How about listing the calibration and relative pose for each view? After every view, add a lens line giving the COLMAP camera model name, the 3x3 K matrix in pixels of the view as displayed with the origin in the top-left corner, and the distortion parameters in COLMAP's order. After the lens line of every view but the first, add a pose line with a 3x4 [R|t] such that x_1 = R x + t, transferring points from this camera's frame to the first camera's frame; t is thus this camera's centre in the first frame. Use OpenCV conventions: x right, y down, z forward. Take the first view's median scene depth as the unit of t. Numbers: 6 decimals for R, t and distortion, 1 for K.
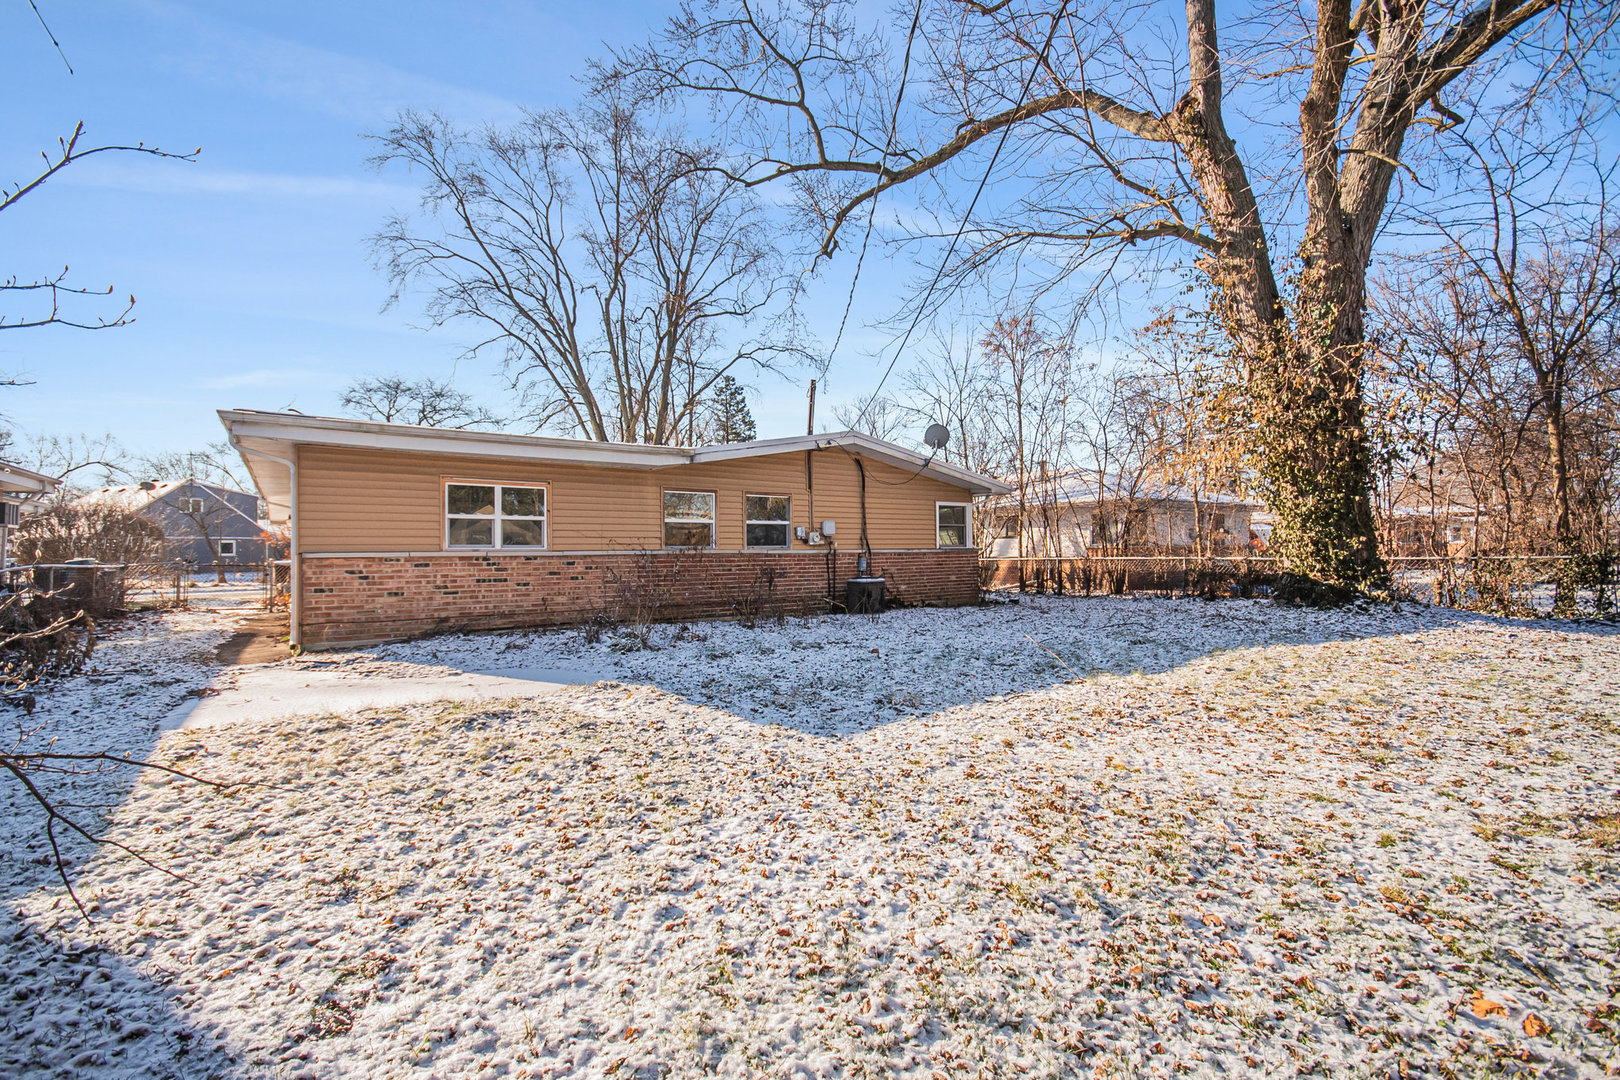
lens RADIAL K [[693.8, 0, 808.8], [0, 693.8, 541.3], [0, 0, 1]] dist [0.001271, -0.001627]
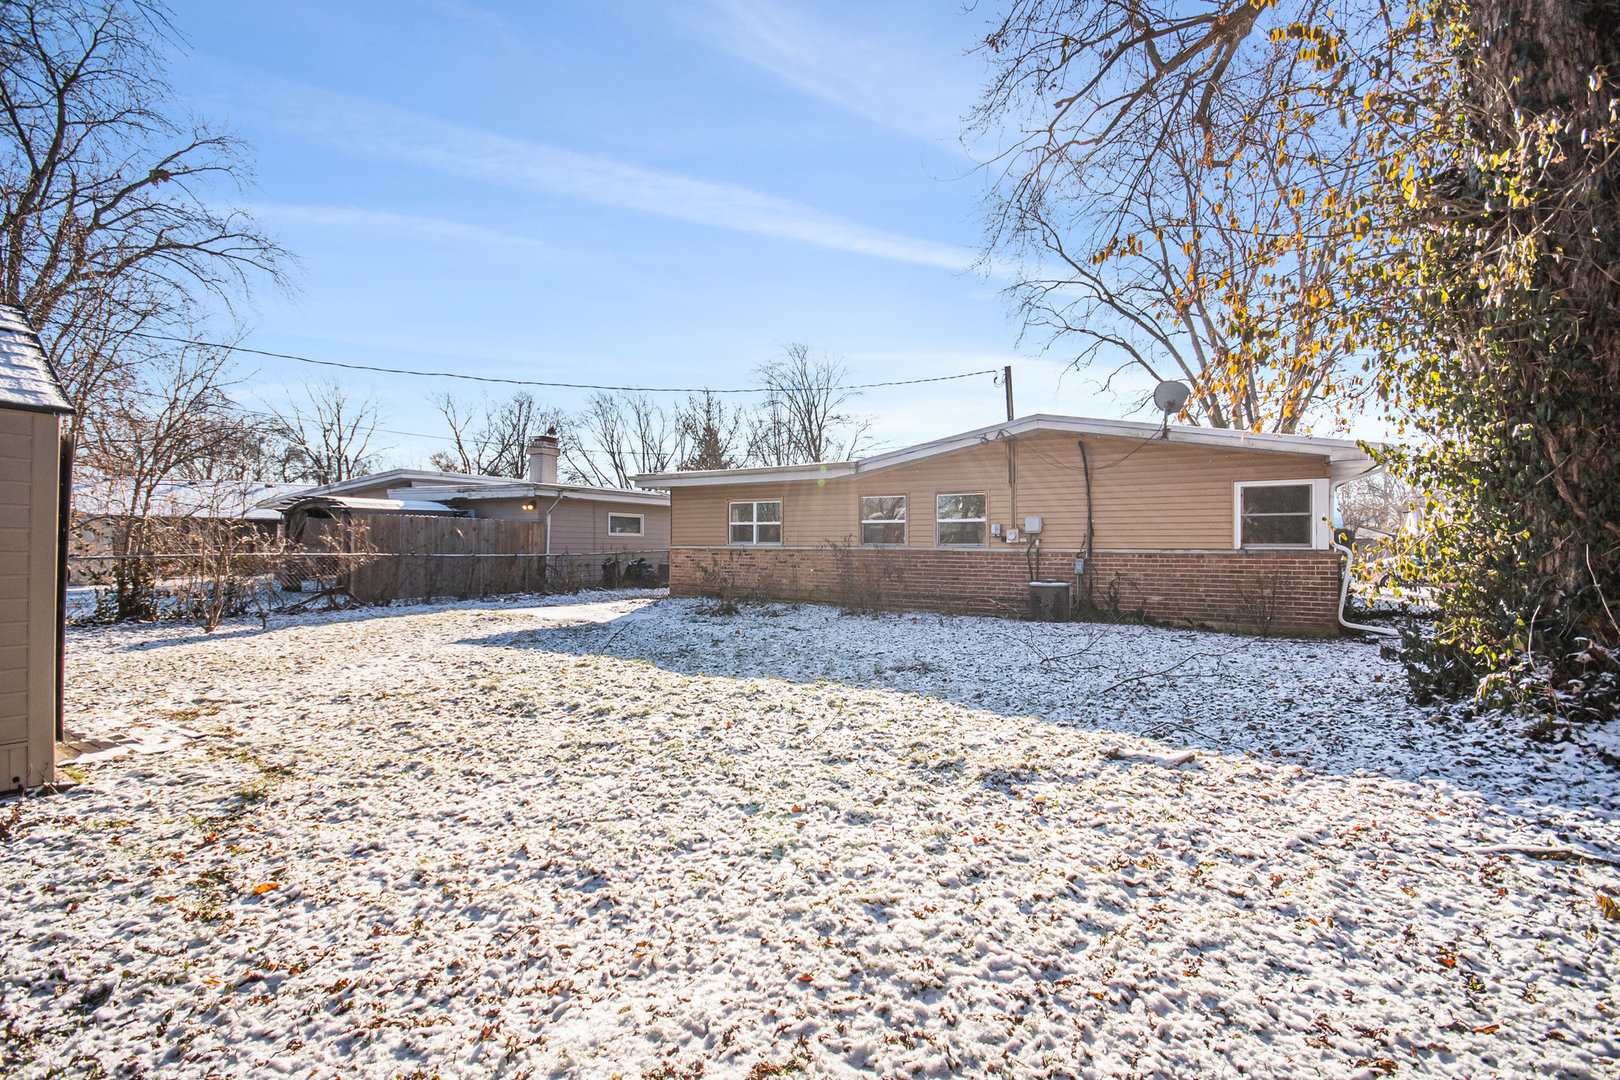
lens RADIAL K [[693.8, 0, 808.8], [0, 693.8, 536.3], [0, 0, 1]] dist [0.001271, -0.001627]
pose [[0.414406, 0.003806, -0.910084, 0.741552], [0.009529, 0.999918, 0.008521, -0.014182], [0.910042, -0.012203, 0.414336, 0.362027]]
